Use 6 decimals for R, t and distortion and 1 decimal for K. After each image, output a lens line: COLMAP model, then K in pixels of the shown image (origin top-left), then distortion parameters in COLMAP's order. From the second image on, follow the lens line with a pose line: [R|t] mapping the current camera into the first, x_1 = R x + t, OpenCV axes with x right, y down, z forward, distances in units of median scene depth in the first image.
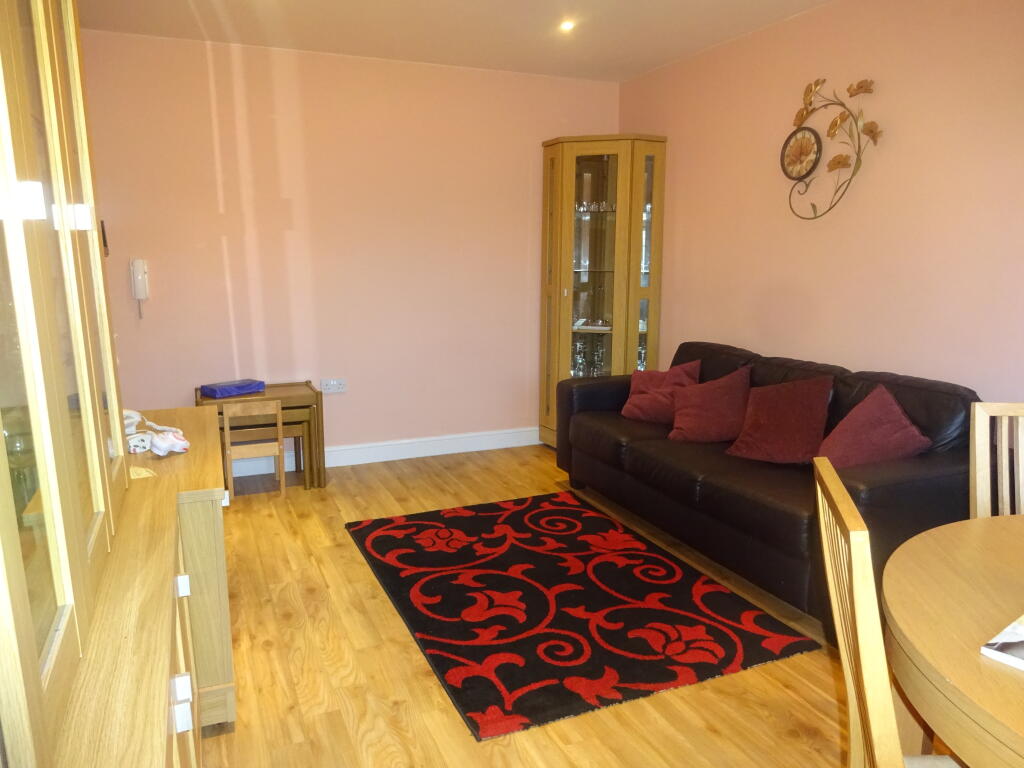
lens RADIAL K [[747.1, 0, 515.3], [0, 747.1, 385.4], [0, 0, 1]] dist [0.009220, 0.001724]
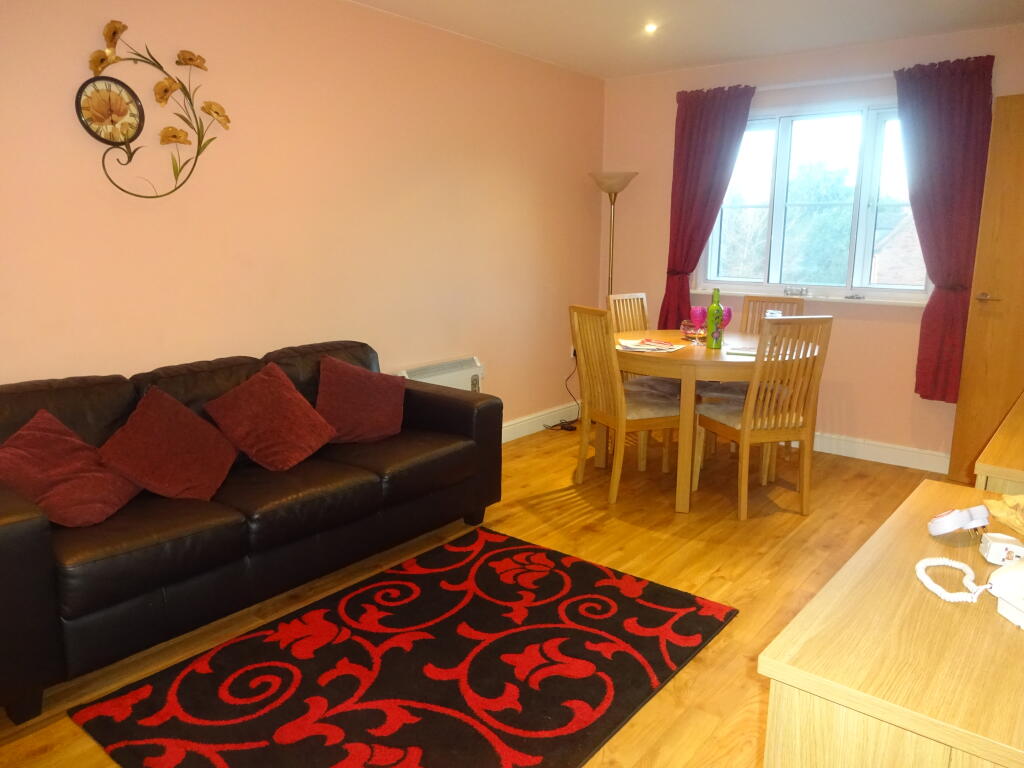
lens RADIAL K [[747.1, 0, 515.6], [0, 747.1, 385.1], [0, 0, 1]] dist [0.009220, 0.001724]
pose [[-0.462775, -0.175742, 0.868881, -0.628969], [0.149964, 0.950505, 0.272124, -0.216798], [-0.873699, 0.256233, -0.413515, 1.188702]]
